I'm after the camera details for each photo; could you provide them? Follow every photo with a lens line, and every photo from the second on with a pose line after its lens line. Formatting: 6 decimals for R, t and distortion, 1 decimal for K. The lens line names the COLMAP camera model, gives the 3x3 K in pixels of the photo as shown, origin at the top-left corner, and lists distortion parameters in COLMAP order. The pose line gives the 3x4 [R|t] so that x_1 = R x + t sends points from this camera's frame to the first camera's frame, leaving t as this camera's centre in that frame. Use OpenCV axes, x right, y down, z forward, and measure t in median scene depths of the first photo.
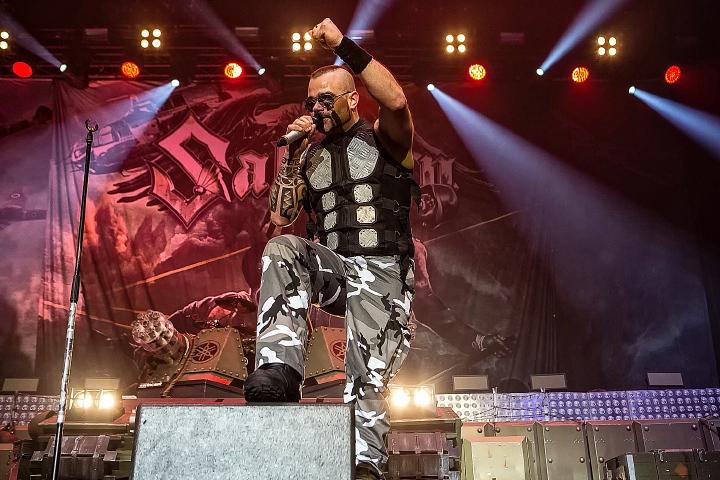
lens RADIAL K [[743.5, 0, 359.8], [0, 743.5, 235.0], [0, 0, 1]] dist [-0.044665, 0.000000]
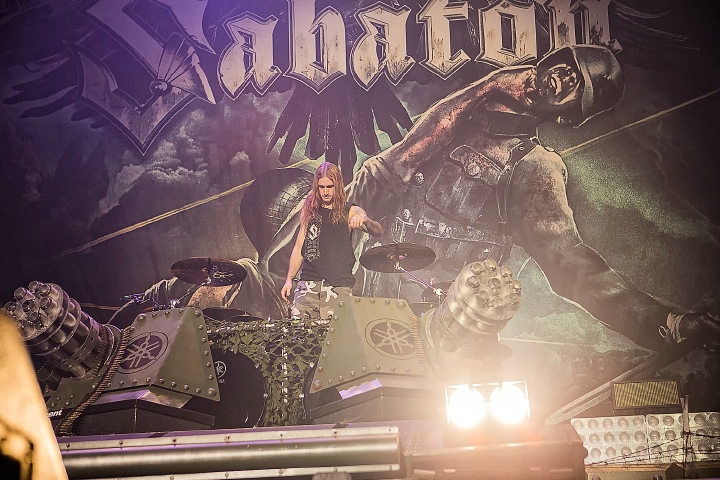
lens RADIAL K [[1210.7, 0, 368.4], [0, 1210.7, 239.8], [0, 0, 1]] dist [0.100689, 0.000000]
pose [[0.990041, -0.058047, -0.128254, 0.057653], [0.061910, 0.997734, 0.026336, 0.043385], [0.126435, -0.034014, 0.991392, 0.087846]]
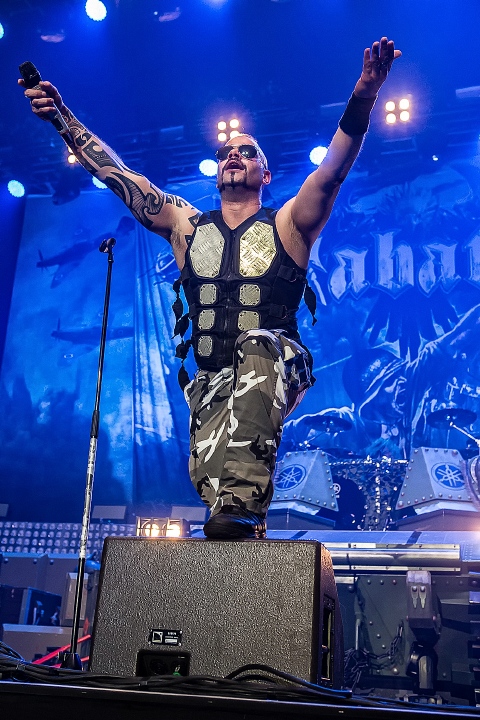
lens RADIAL K [[868.5, 0, 229.3], [0, 868.5, 355.7], [0, 0, 1]] dist [-0.061875, 0.000000]
pose [[0.943707, -0.045730, -0.327606, 0.051263], [0.052255, 0.998572, 0.011135, -0.002842], [0.326629, -0.027627, 0.944749, -0.004032]]
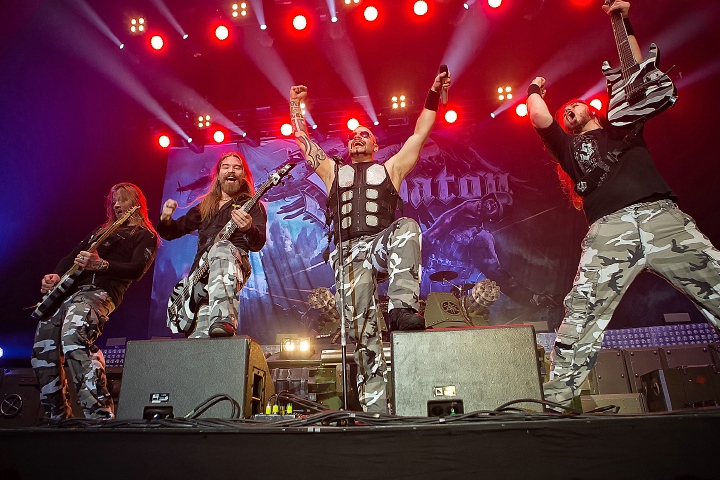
lens RADIAL K [[507.8, 0, 349.8], [0, 507.8, 242.2], [0, 0, 1]] dist [-0.099778, 0.057019]
pose [[0.987423, -0.062513, -0.145220, -0.046050], [0.063855, 0.997949, 0.004594, 0.006897], [0.144634, -0.013809, 0.989389, -0.009908]]
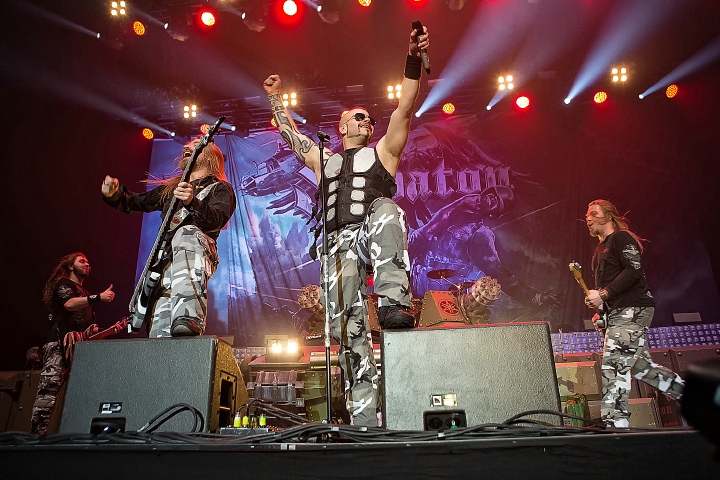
lens RADIAL K [[518.8, 0, 351.5], [0, 518.8, 241.6], [0, 0, 1]] dist [-0.097401, 0.062619]
pose [[0.989115, -0.061532, -0.133659, -0.045914], [0.062751, 0.998017, 0.004923, 0.013325], [0.133091, -0.013257, 0.991015, 0.018195]]
